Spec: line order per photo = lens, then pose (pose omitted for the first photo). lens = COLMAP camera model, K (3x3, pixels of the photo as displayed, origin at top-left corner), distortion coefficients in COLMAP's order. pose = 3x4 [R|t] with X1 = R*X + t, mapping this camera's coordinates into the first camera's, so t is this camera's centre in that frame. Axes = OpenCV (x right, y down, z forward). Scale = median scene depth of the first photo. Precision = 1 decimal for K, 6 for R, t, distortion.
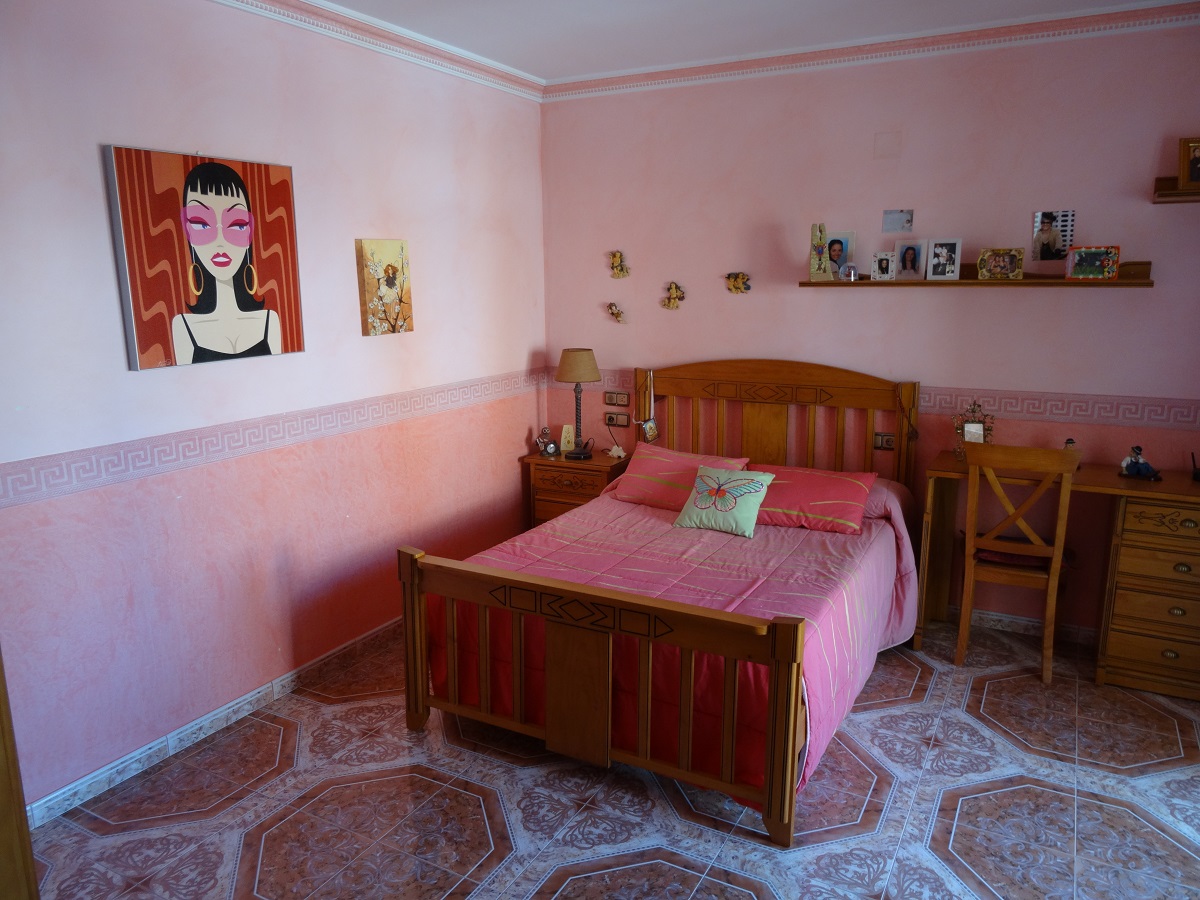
lens RADIAL K [[851.2, 0, 599.6], [0, 851.2, 453.0], [0, 0, 1]] dist [-0.009855, 0.003109]
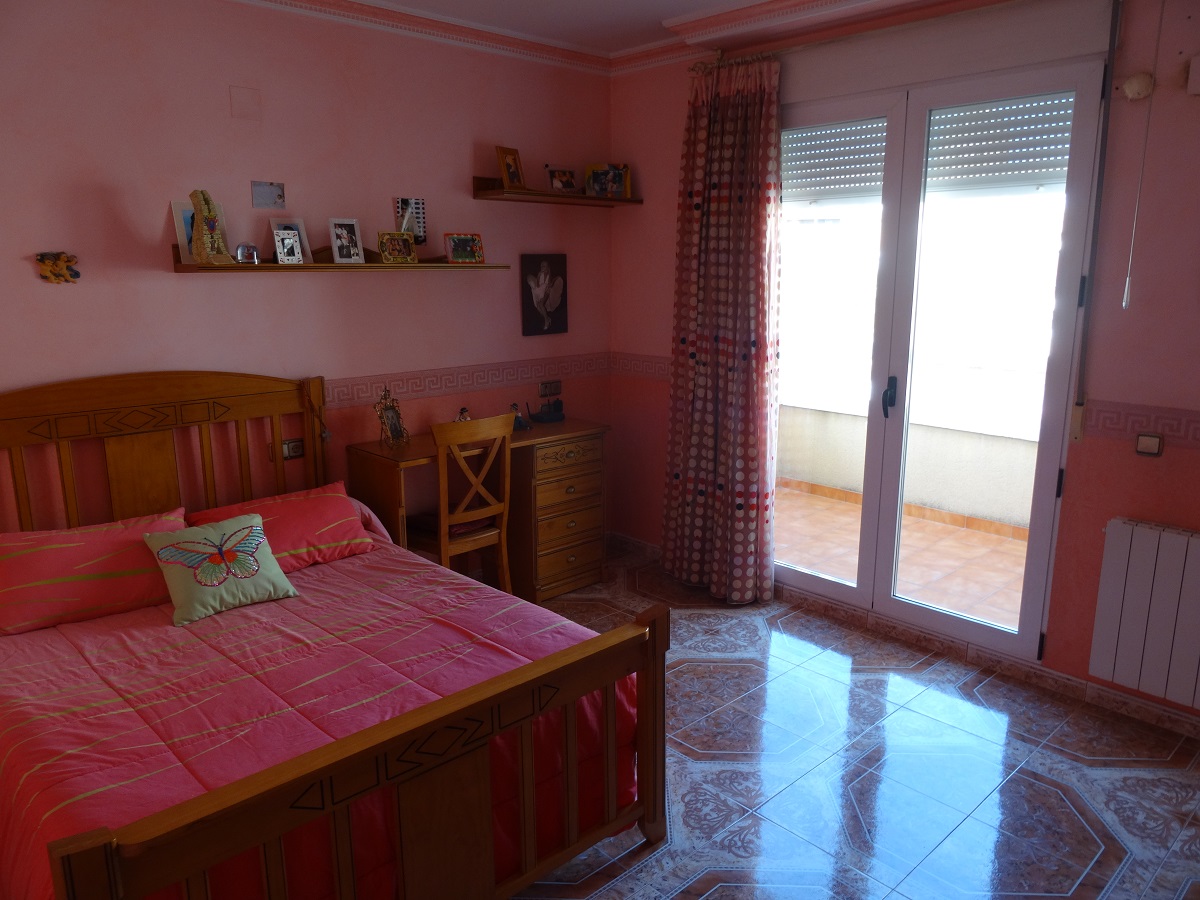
lens RADIAL K [[851.2, 0, 599.3], [0, 851.2, 450.2], [0, 0, 1]] dist [-0.009855, 0.003109]
pose [[0.309469, -0.195078, 0.930685, -0.421170], [0.194455, 0.971031, 0.138875, -0.080412], [-0.930815, 0.137998, 0.338437, 0.455700]]
